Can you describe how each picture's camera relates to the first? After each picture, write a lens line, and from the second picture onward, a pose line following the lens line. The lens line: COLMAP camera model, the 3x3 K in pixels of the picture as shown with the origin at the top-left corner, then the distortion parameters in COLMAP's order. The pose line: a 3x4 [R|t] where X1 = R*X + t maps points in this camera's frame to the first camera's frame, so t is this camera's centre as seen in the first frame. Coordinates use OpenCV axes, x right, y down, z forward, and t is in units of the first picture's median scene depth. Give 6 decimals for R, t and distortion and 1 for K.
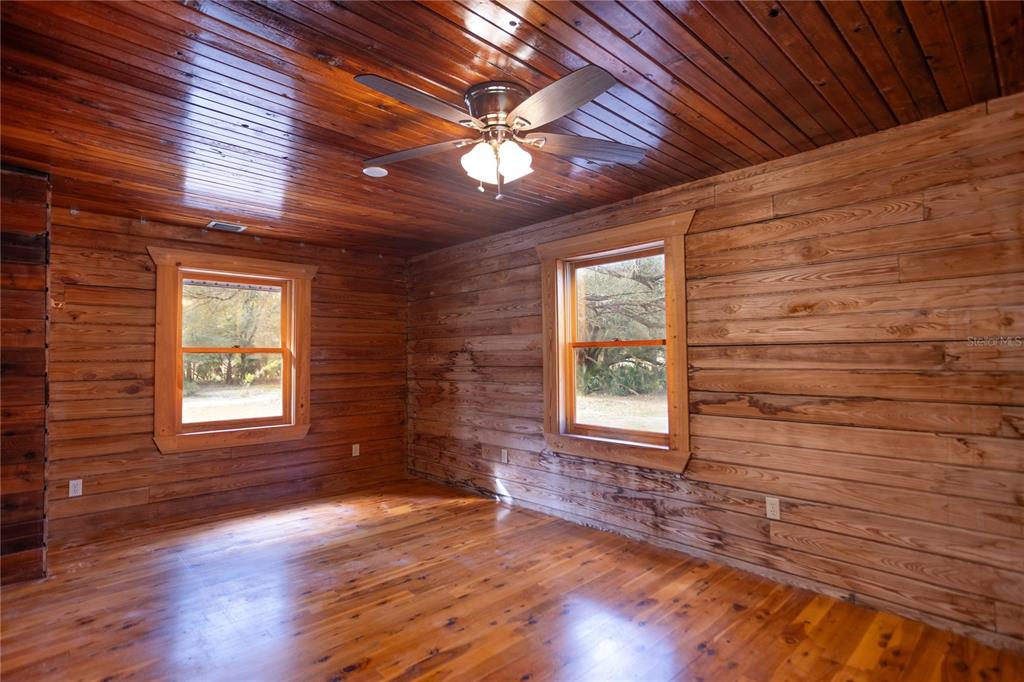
lens RADIAL K [[510.3, 0, 508.0], [0, 510.3, 358.8], [0, 0, 1]] dist [-0.044430, 0.025719]
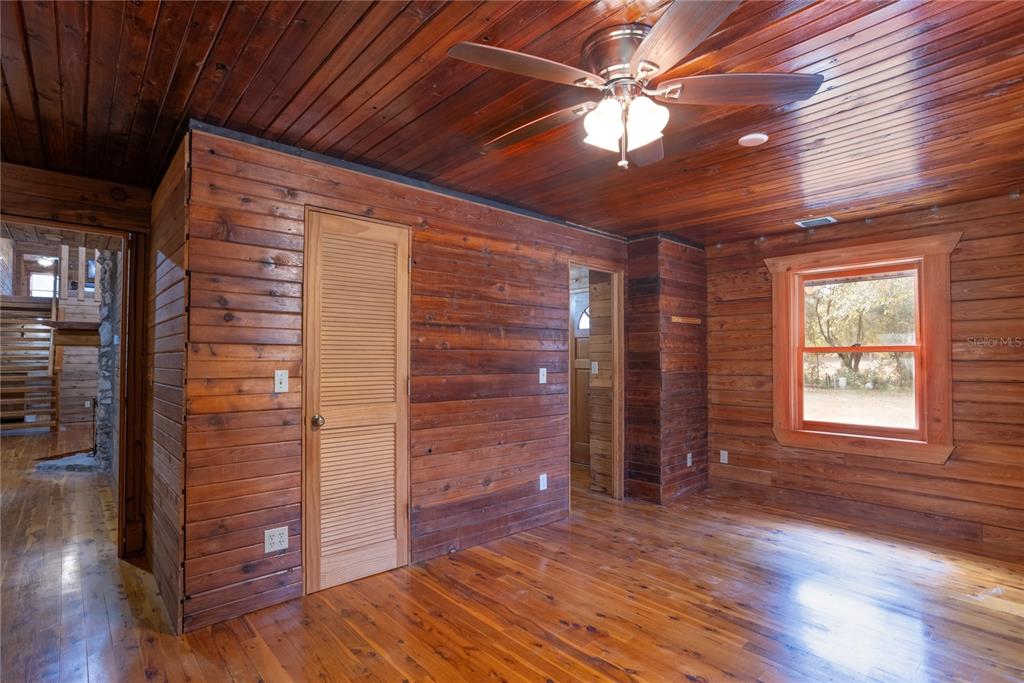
lens RADIAL K [[510.3, 0, 508.0], [0, 510.3, 359.3], [0, 0, 1]] dist [-0.044430, 0.025719]
pose [[-0.037601, 0.002373, -0.999290, 0.455919], [-0.002622, 0.999994, 0.002473, 0.001463], [0.999289, 0.002714, -0.037595, 0.466470]]
